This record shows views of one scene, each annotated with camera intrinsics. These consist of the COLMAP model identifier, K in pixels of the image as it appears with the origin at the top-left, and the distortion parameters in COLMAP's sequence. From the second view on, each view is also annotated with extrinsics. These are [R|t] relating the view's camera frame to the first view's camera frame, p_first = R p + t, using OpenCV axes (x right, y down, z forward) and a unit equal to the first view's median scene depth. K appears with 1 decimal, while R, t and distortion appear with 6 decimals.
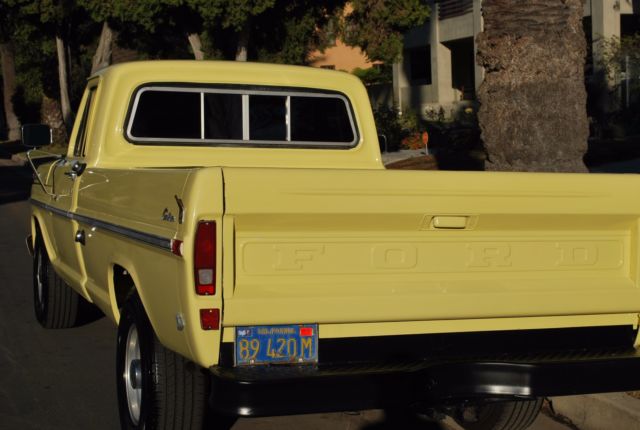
lens RADIAL K [[1108.8, 0, 320.0], [0, 1108.8, 215.0], [0, 0, 1]] dist [0.012488, 0.013231]
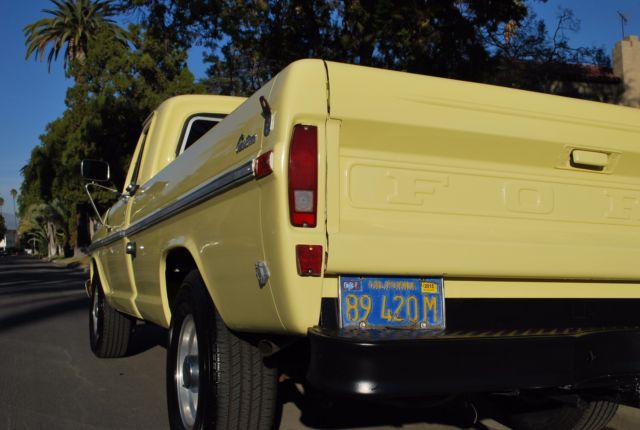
lens RADIAL K [[708.6, 0, 320.0], [0, 708.6, 215.0], [0, 0, 1]] dist [-0.062368, -0.006801]
pose [[0.999036, 0.002401, 0.043829, -0.080060], [0.003865, 0.989813, -0.142322, 0.092404], [-0.043724, 0.142355, 0.988850, 0.388477]]
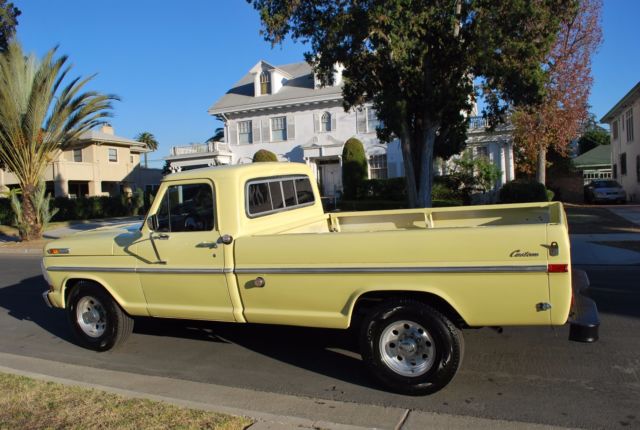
lens RADIAL K [[509.5, 0, 329.6], [0, 509.5, 216.3], [0, 0, 1]] dist [-0.080576, 0.002149]
pose [[0.692831, -0.138823, 0.707611, -0.714900], [0.128634, 0.989348, 0.068148, -0.120936], [-0.709534, 0.043807, 0.703308, 0.480509]]
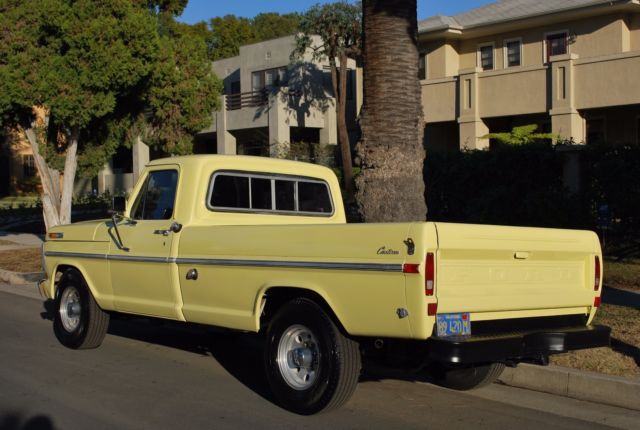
lens RADIAL K [[907.7, 0, 320.0], [0, 907.7, 215.0], [0, 0, 1]] dist [-0.035499, -0.018333]
pose [[0.930407, 0.015243, 0.366211, -0.558433], [0.011408, 0.997446, -0.070502, 0.031828], [-0.366351, 0.069774, 0.927857, -0.188402]]
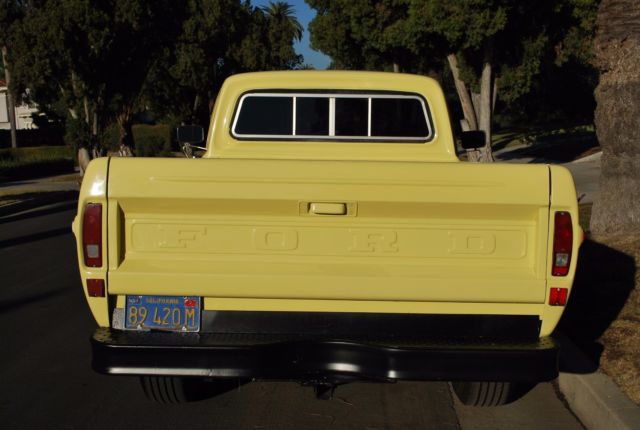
lens RADIAL K [[834.7, 0, 320.0], [0, 834.7, 215.0], [0, 0, 1]] dist [-0.032621, -0.015707]
pose [[0.928646, 0.024425, -0.370162, 0.313772], [-0.016369, 0.999556, 0.024890, -0.005679], [0.370606, -0.017055, 0.928634, 0.196243]]
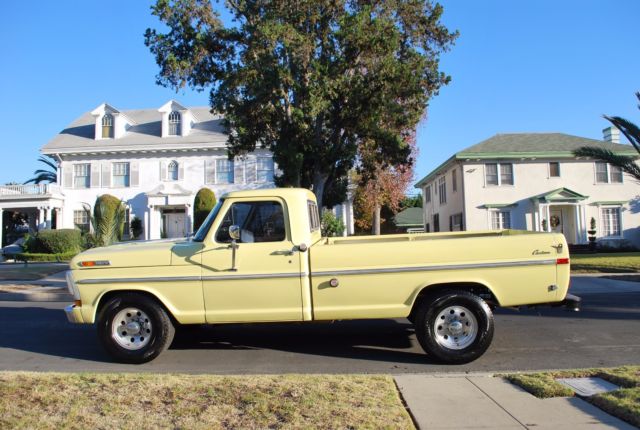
lens RADIAL K [[509.5, 0, 329.6], [0, 509.5, 216.3], [0, 0, 1]] dist [-0.080576, 0.002149]
pose [[0.385250, -0.033723, 0.922196, -1.125803], [0.093017, 0.995661, -0.002449, -0.101736], [-0.918112, 0.086723, 0.386715, 0.748819]]
